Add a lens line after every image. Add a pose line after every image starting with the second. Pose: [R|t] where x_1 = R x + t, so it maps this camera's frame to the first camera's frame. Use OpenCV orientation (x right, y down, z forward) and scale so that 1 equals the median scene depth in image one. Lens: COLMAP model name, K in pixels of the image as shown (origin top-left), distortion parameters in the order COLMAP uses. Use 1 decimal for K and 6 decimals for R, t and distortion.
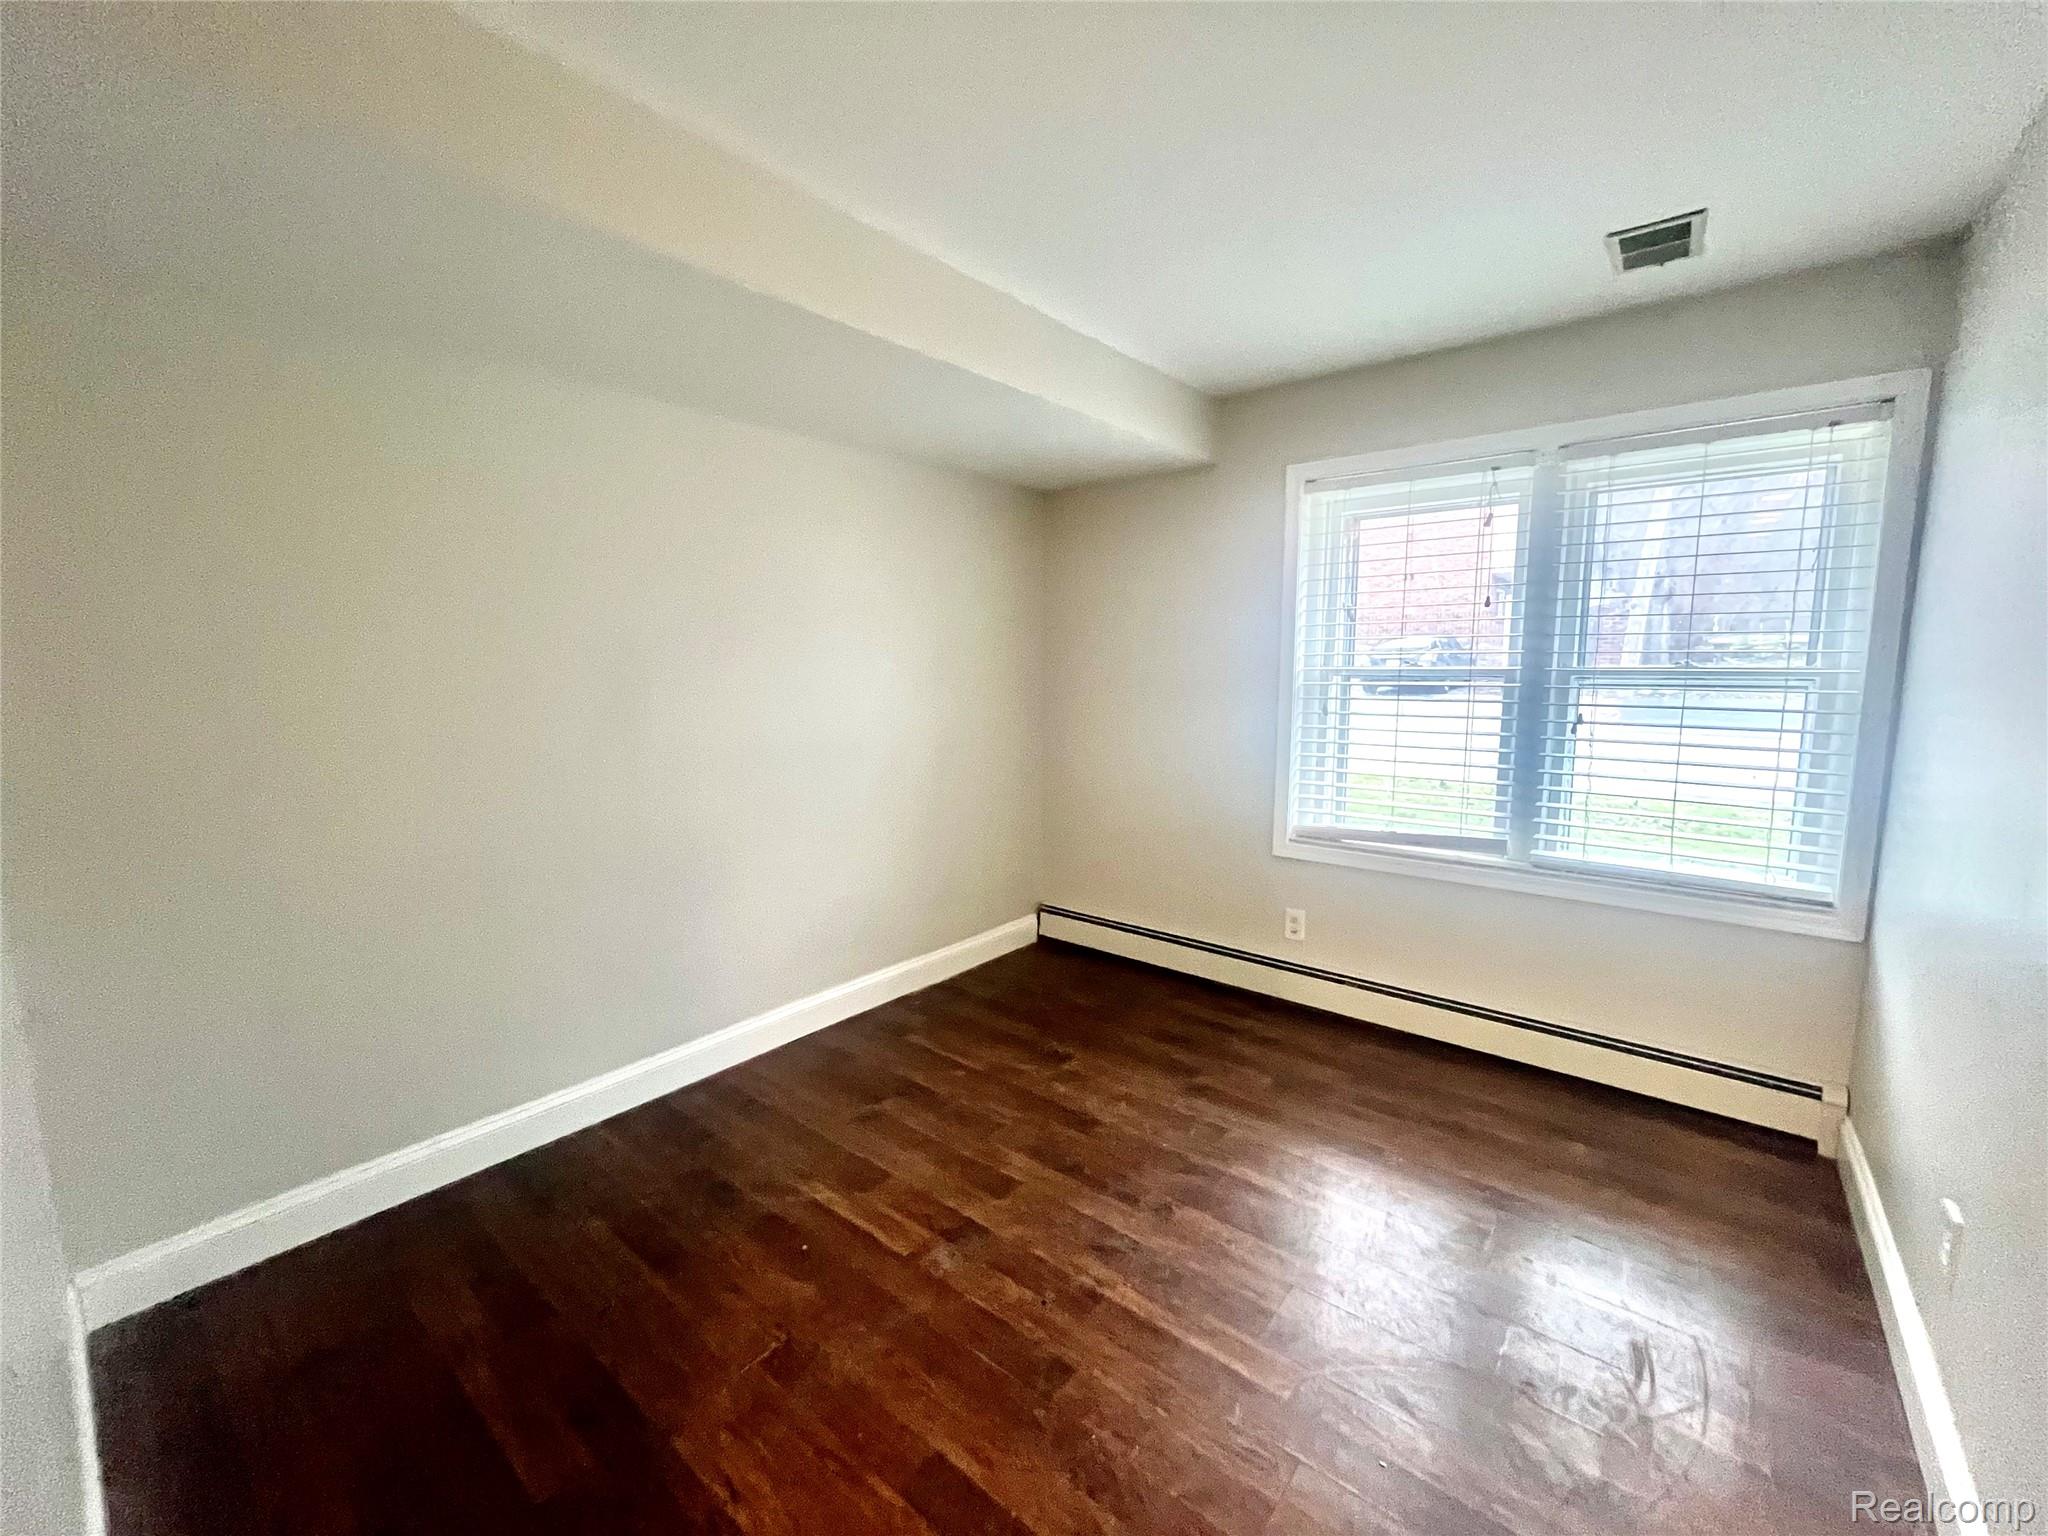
lens RADIAL K [[830.0, 0, 1022.1], [0, 830.0, 766.8], [0, 0, 1]] dist [-0.002420, 0.000436]
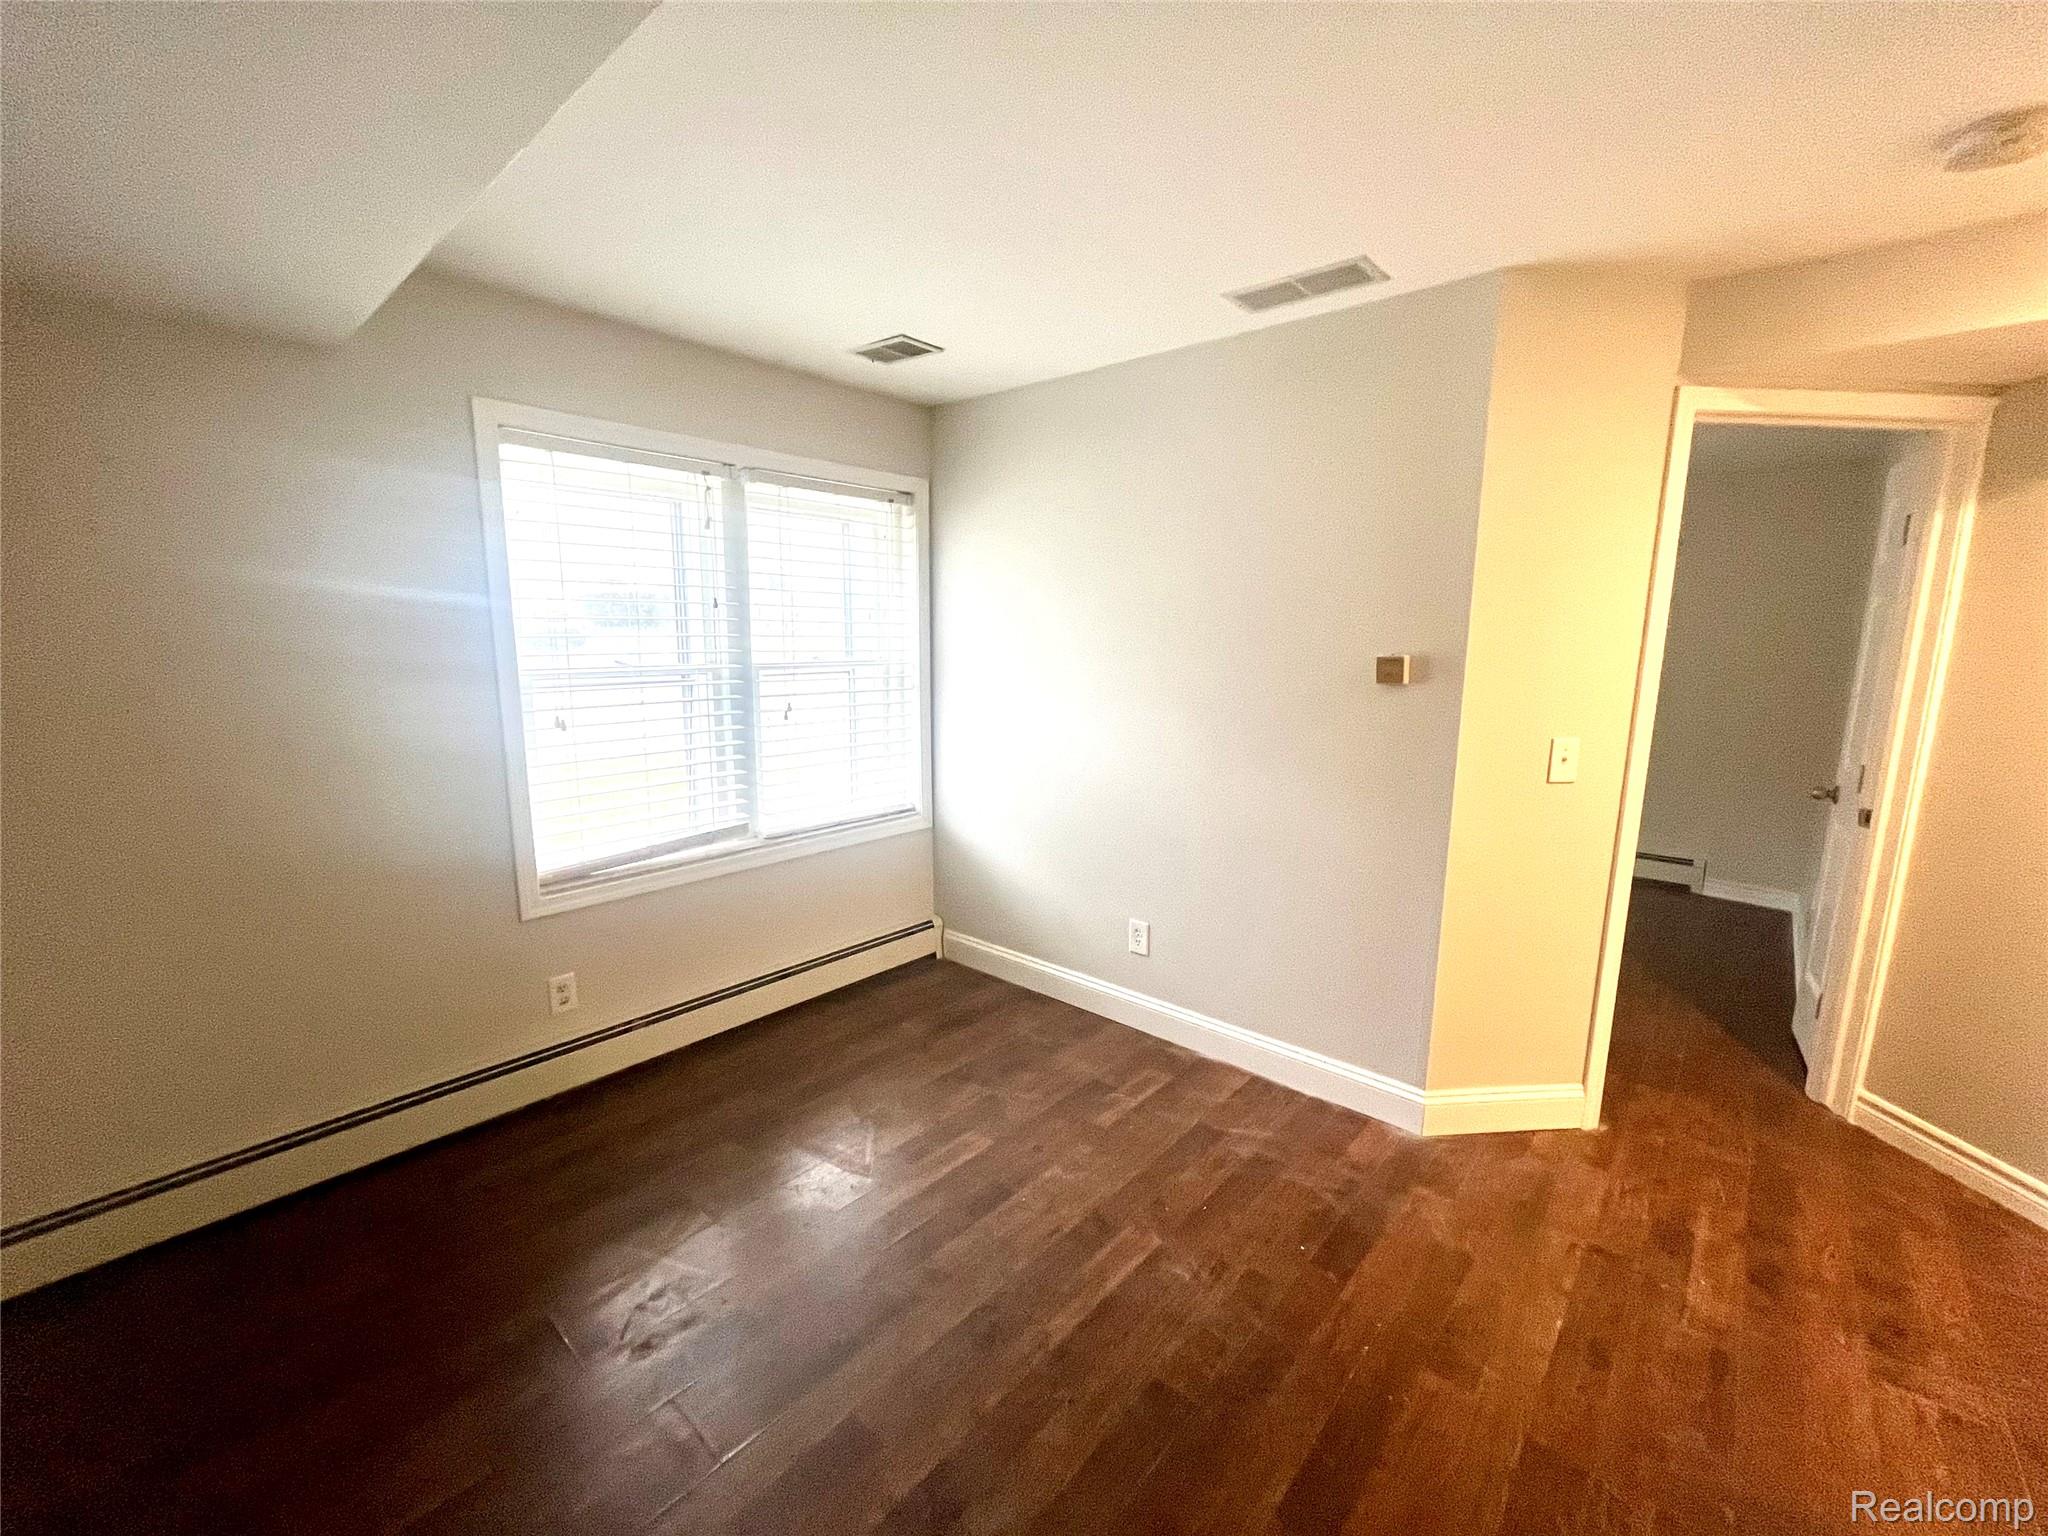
lens RADIAL K [[830.0, 0, 1015.4], [0, 830.0, 763.8], [0, 0, 1]] dist [-0.002420, 0.000436]
pose [[0.046936, -0.156193, 0.986611, -0.479220], [0.119273, 0.981509, 0.149711, -0.112239], [-0.991751, 0.110649, 0.064698, 0.584005]]
